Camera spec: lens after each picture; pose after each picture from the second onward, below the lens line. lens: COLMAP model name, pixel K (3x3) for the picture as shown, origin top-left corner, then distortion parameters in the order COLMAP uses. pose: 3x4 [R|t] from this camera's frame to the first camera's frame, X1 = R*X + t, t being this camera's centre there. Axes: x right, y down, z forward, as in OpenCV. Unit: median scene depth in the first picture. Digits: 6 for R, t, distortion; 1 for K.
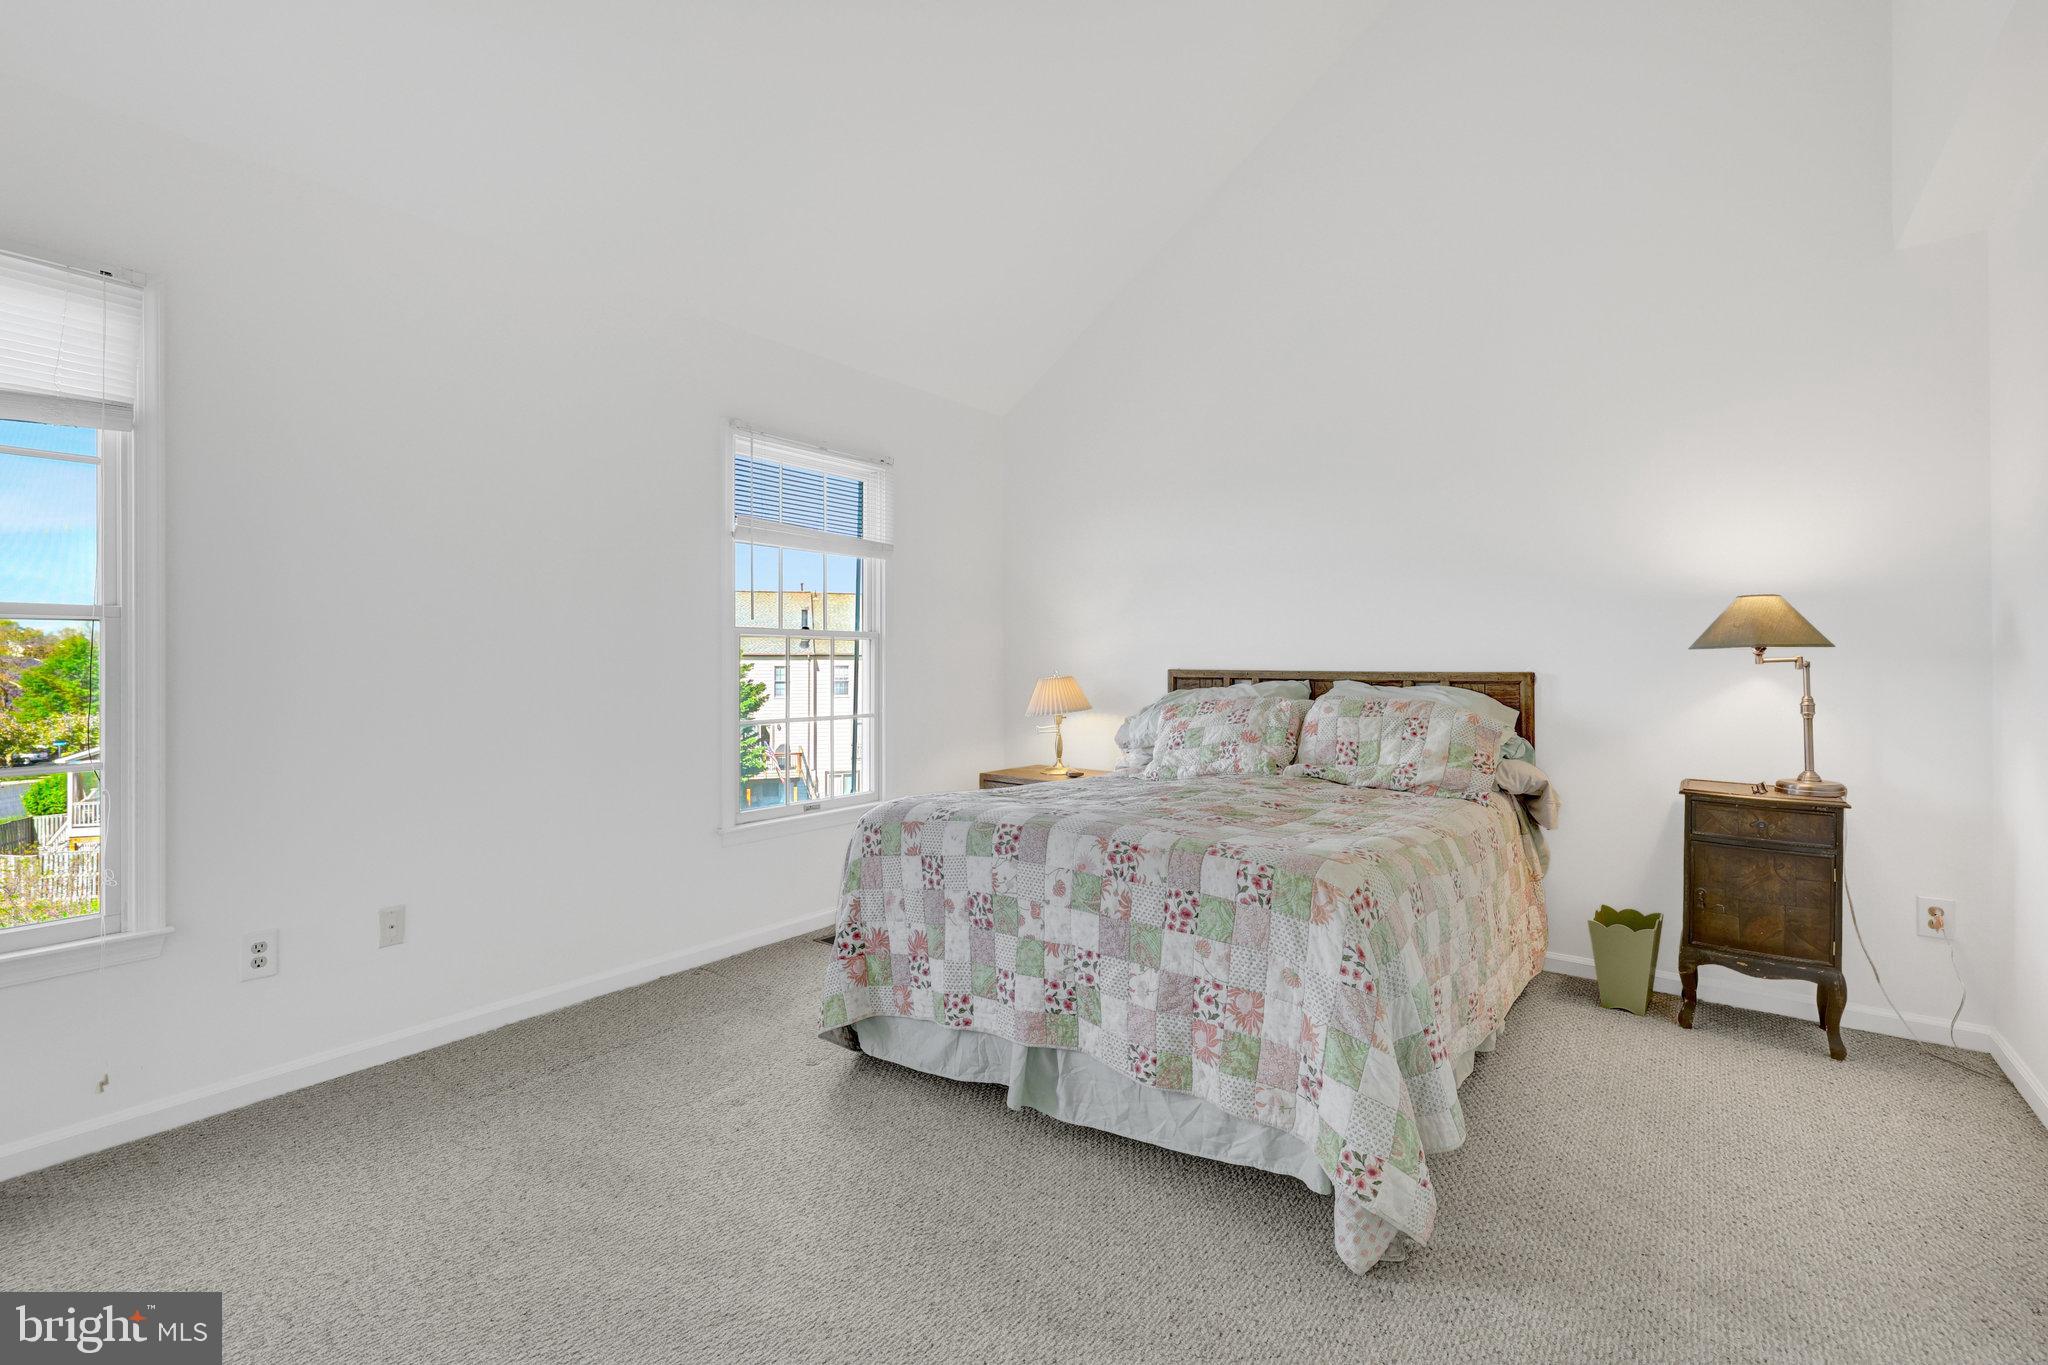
lens RADIAL K [[875.5, 0, 1011.7], [0, 875.5, 668.4], [0, 0, 1]] dist [-0.000635, 0.002115]
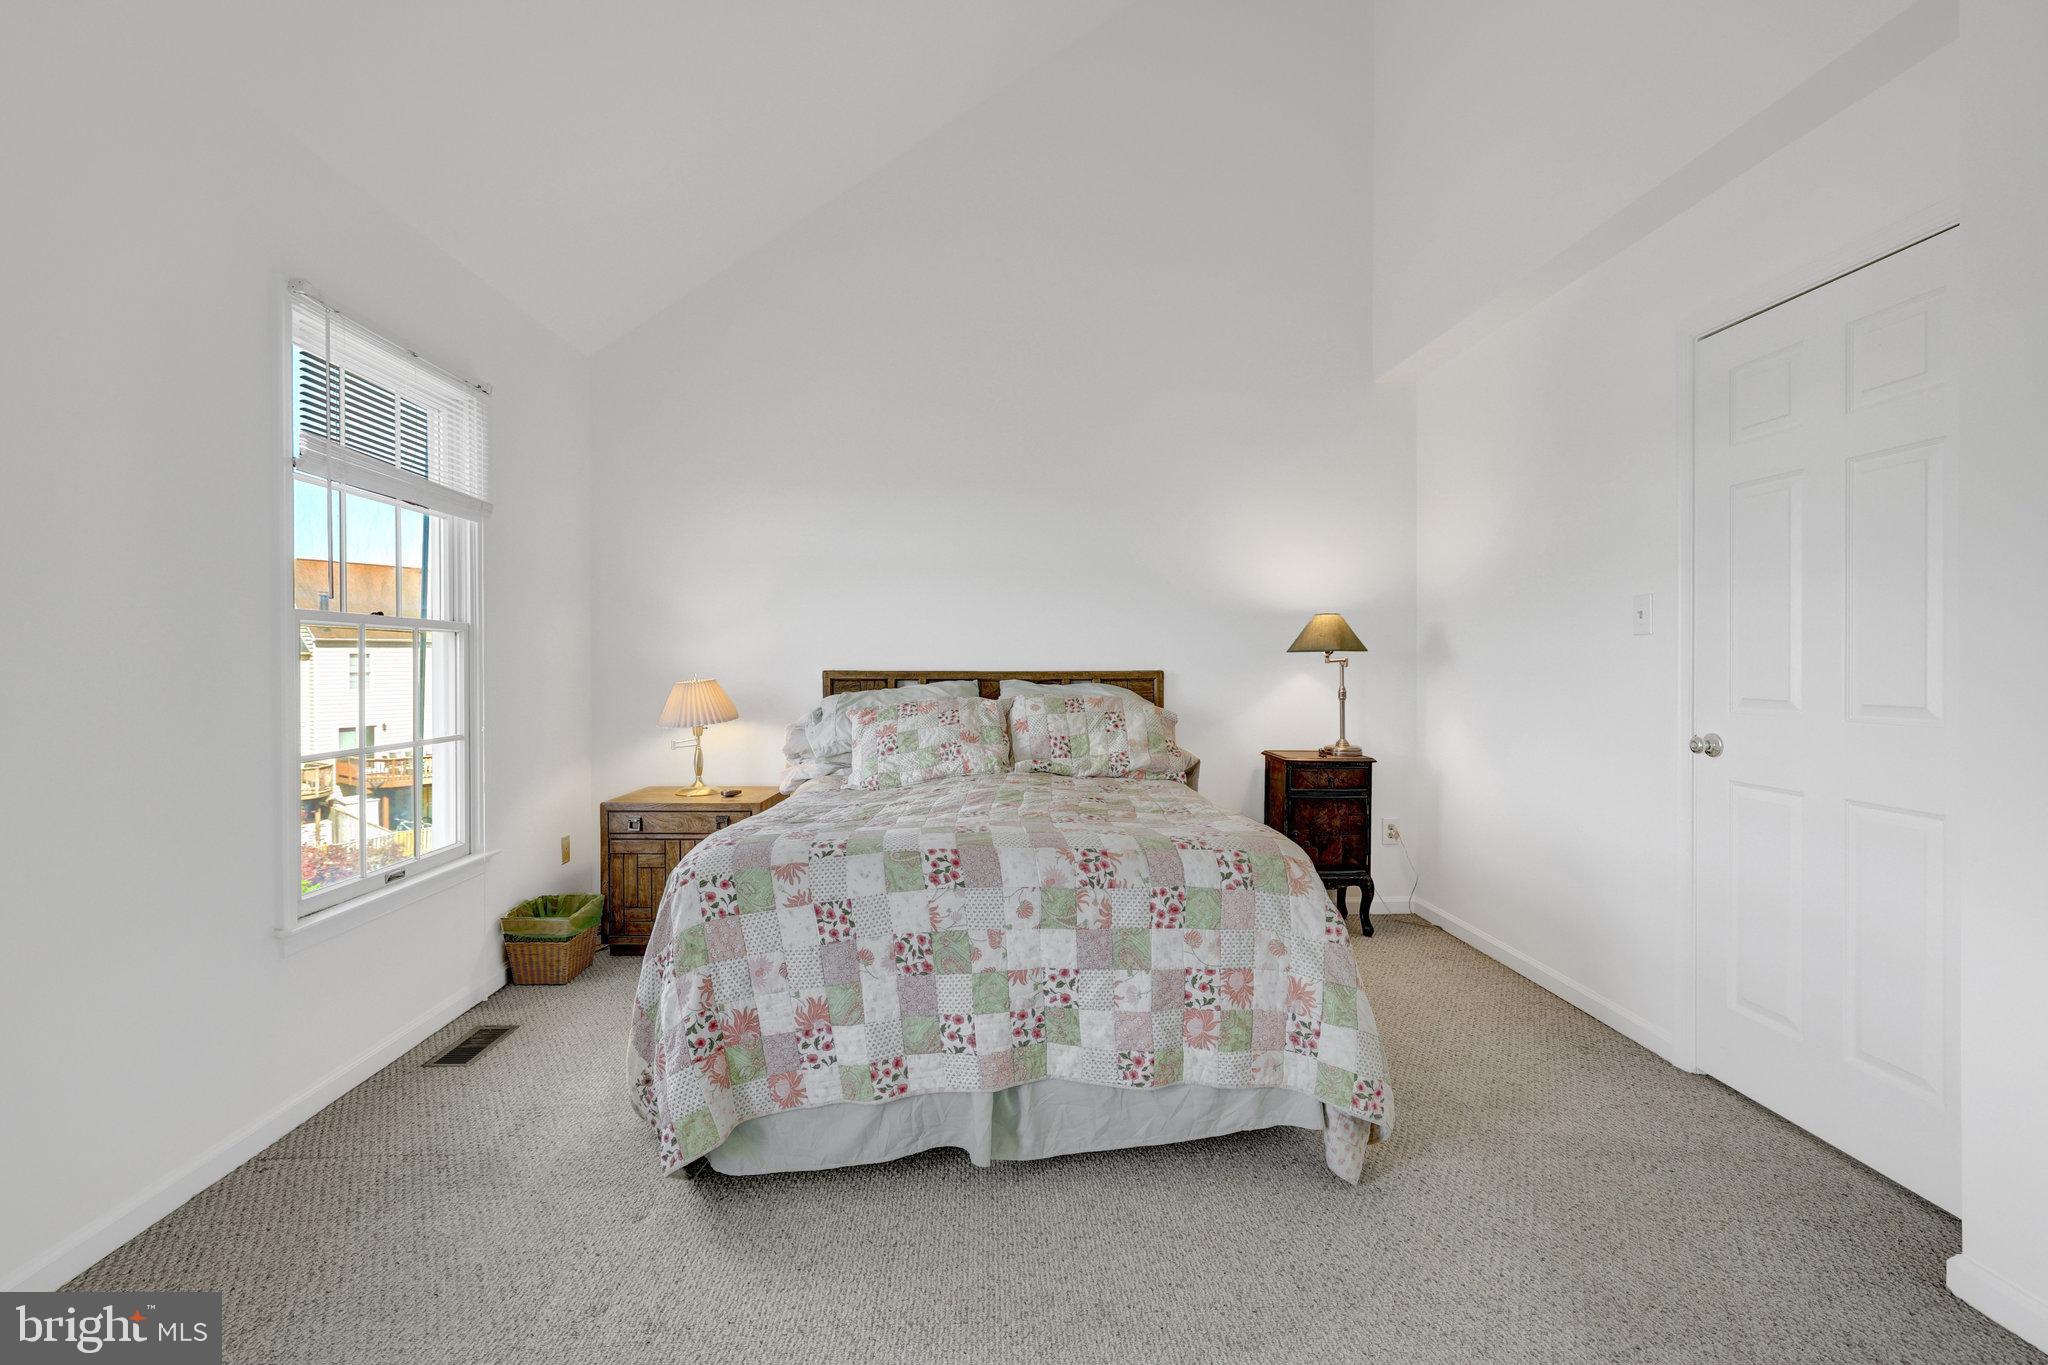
lens RADIAL K [[897.1, 0, 1015.2], [0, 897.1, 676.3], [0, 0, 1]] dist [0.000891, 0.000757]
pose [[0.775059, -0.012245, 0.631770, -0.467103], [0.006639, 0.999915, 0.011235, -0.003841], [-0.631854, -0.004514, 0.775074, 0.236977]]
